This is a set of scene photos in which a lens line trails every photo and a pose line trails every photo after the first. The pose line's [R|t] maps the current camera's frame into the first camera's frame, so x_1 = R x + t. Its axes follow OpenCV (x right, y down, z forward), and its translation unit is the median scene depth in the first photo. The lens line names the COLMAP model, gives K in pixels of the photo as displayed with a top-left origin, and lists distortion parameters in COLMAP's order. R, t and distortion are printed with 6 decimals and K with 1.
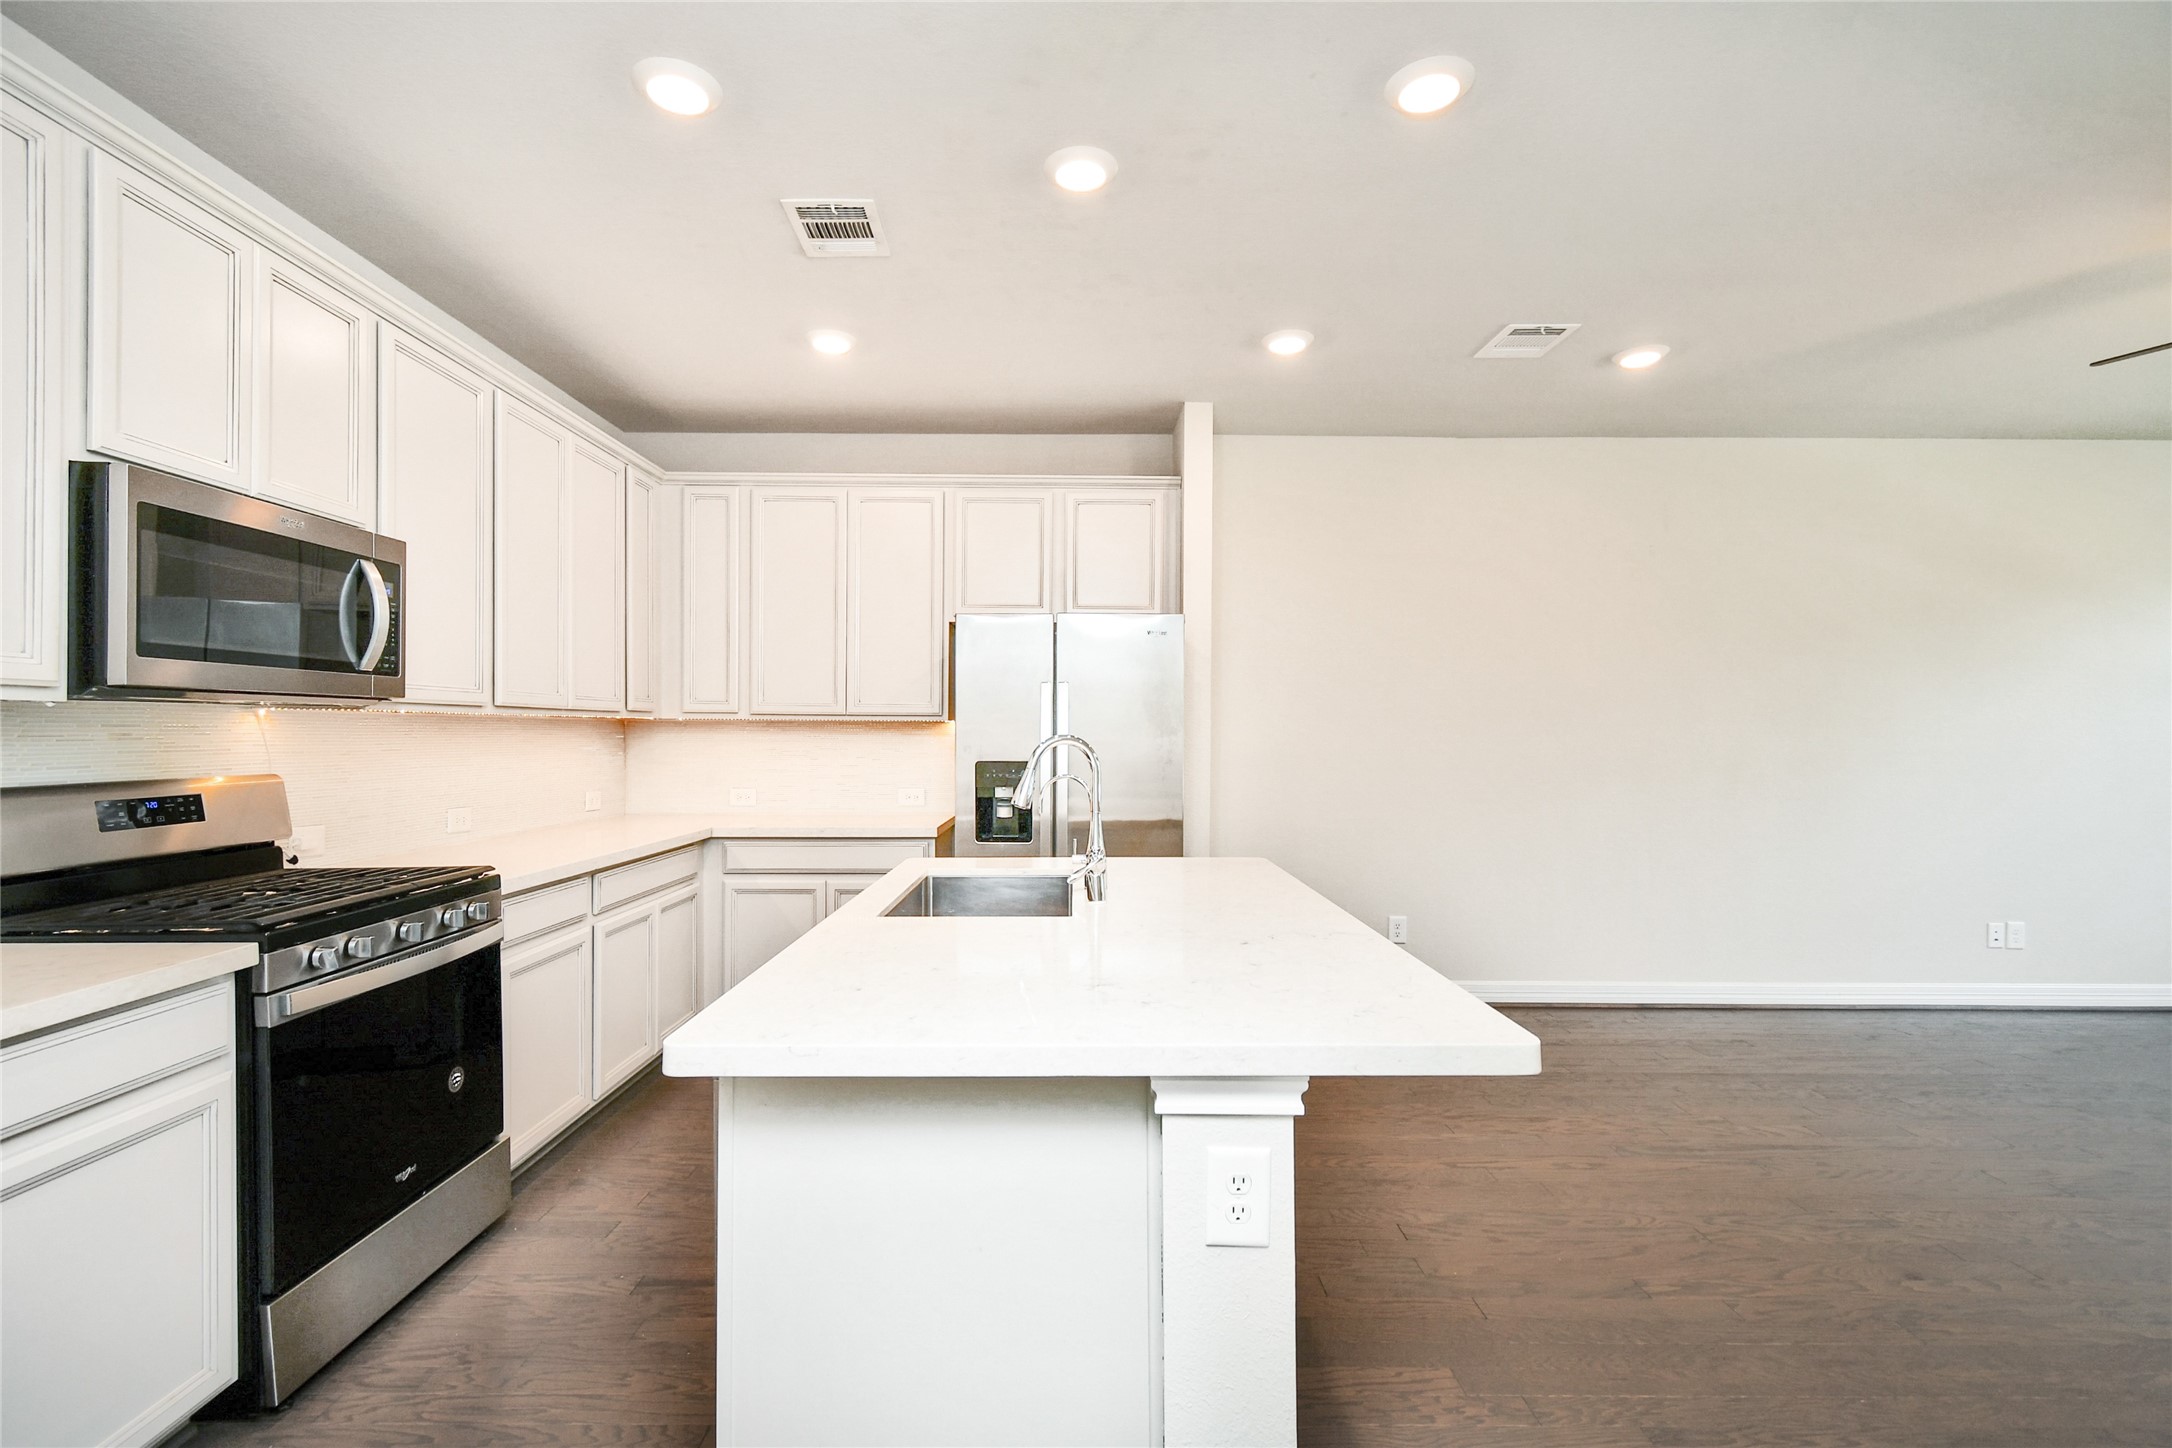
lens RADIAL K [[972.2, 0, 1072.3], [0, 972.2, 743.1], [0, 0, 1]] dist [-0.000009, -0.000548]
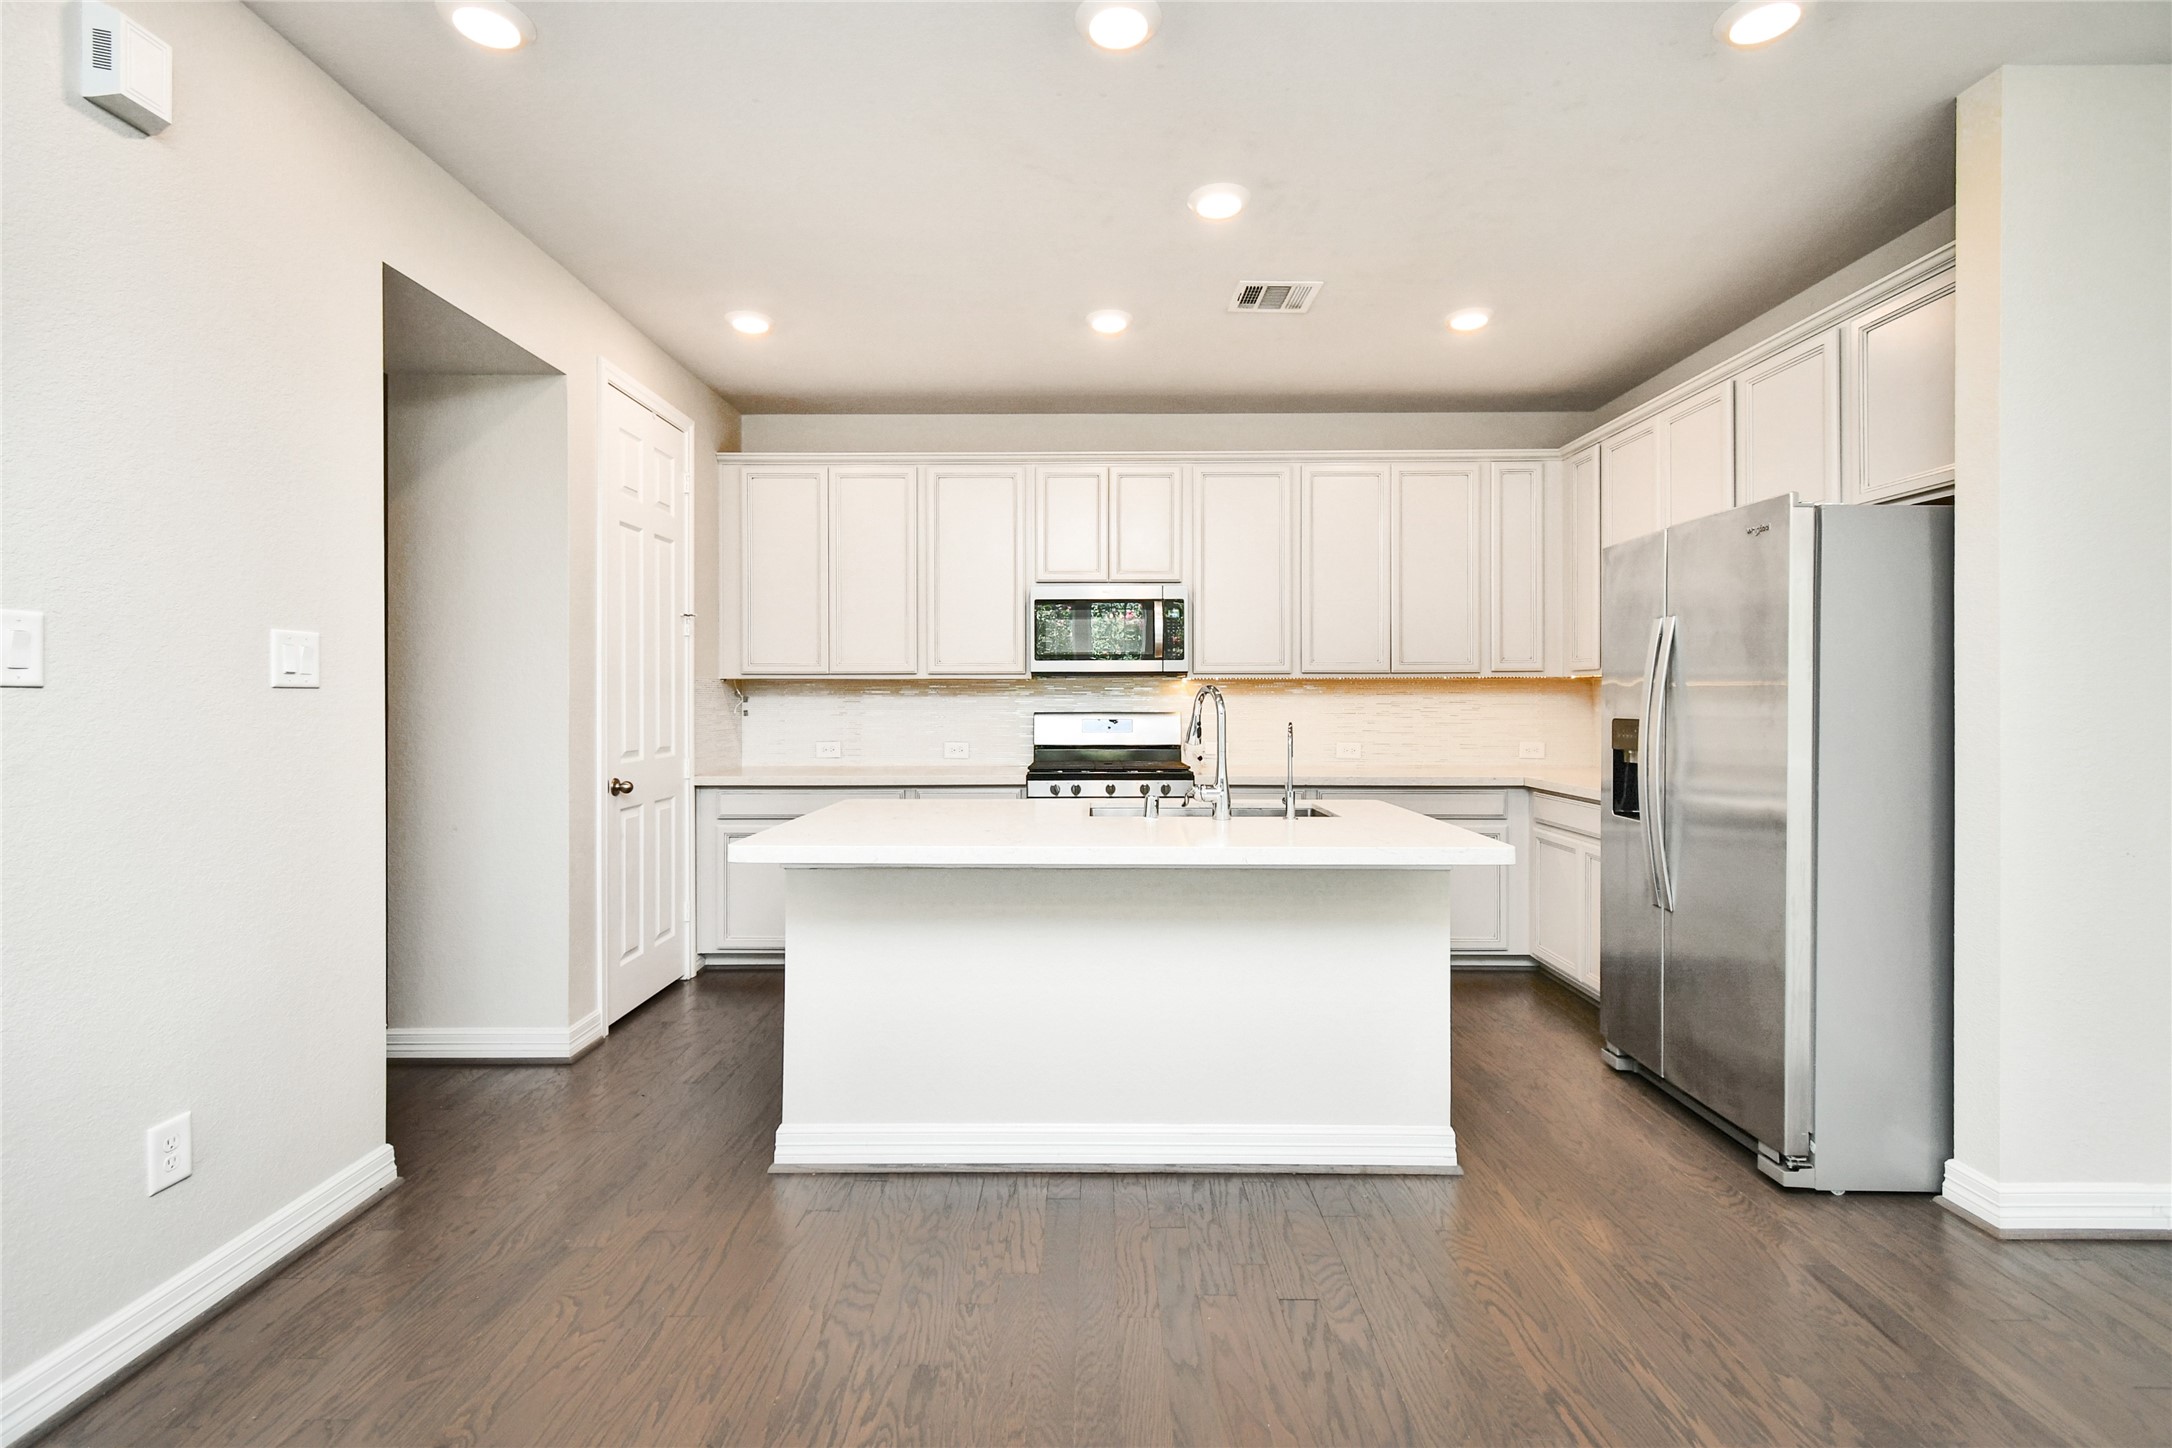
lens RADIAL K [[968.4, 0, 1081.6], [0, 968.4, 703.9], [0, 0, 1]] dist [0.000112, -0.000842]
pose [[-0.007759, -0.003678, -0.999963, 0.818745], [-0.009940, 0.999944, -0.003601, 0.014230], [0.999920, 0.009912, -0.007795, 0.595595]]
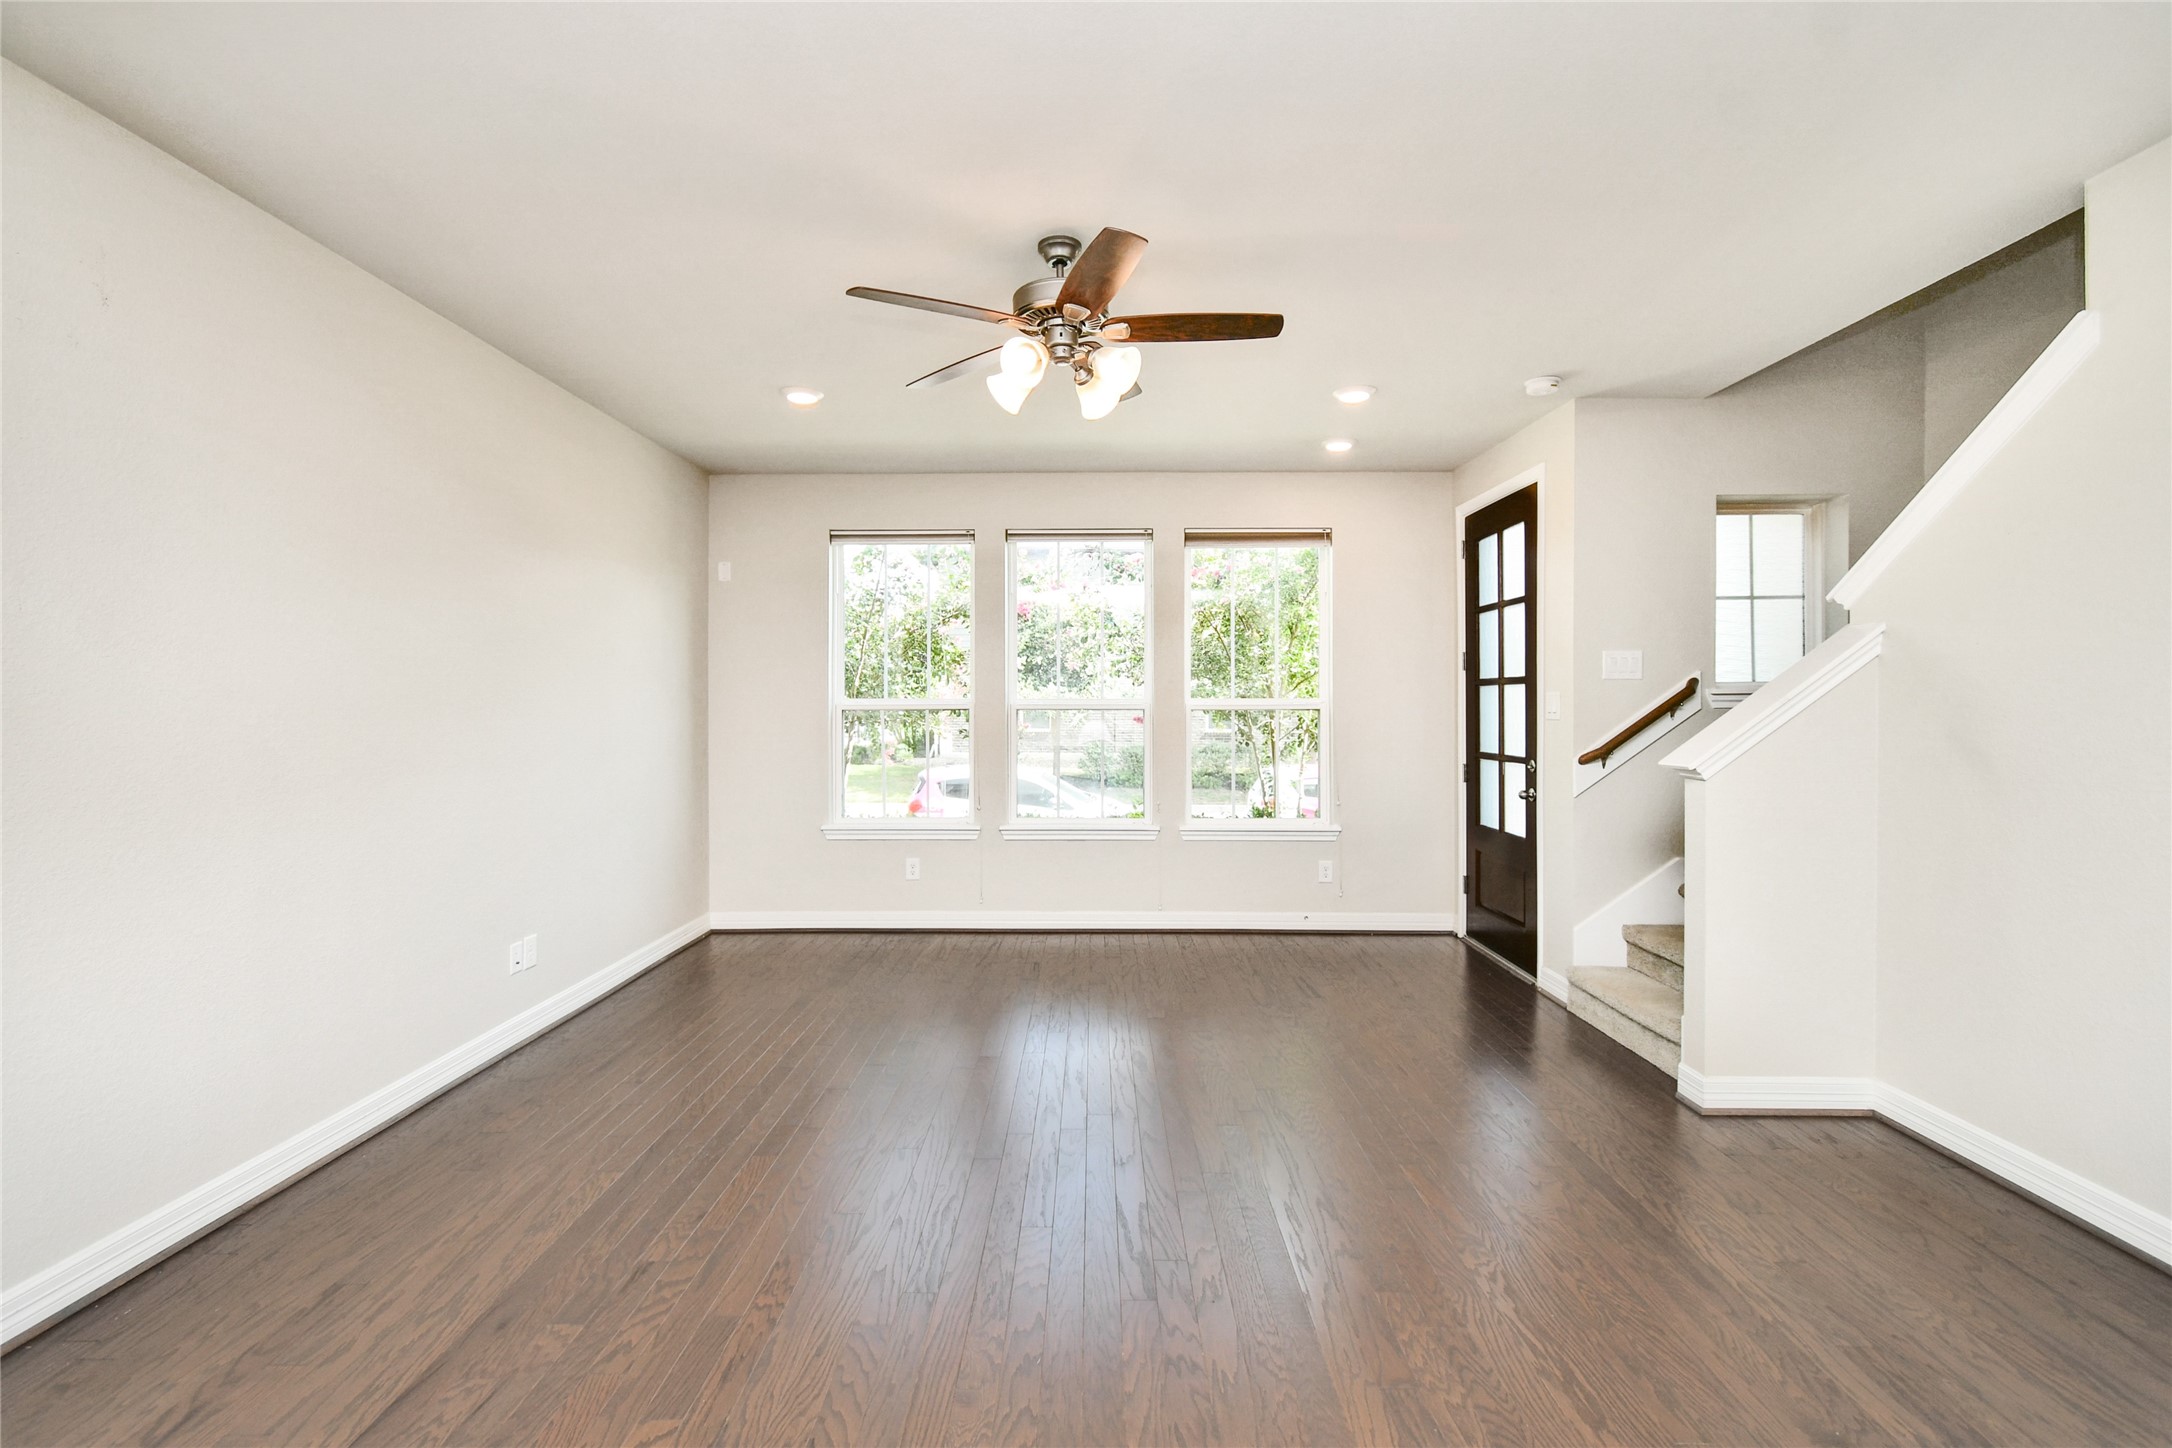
lens RADIAL K [[968.4, 0, 1081.6], [0, 968.4, 703.9], [0, 0, 1]] dist [0.000112, -0.000842]
pose [[0.013991, -0.003343, 0.999897, 0.180293], [0.010667, 0.999938, 0.003194, -0.022264], [-0.999845, 0.010621, 0.014026, 0.684093]]
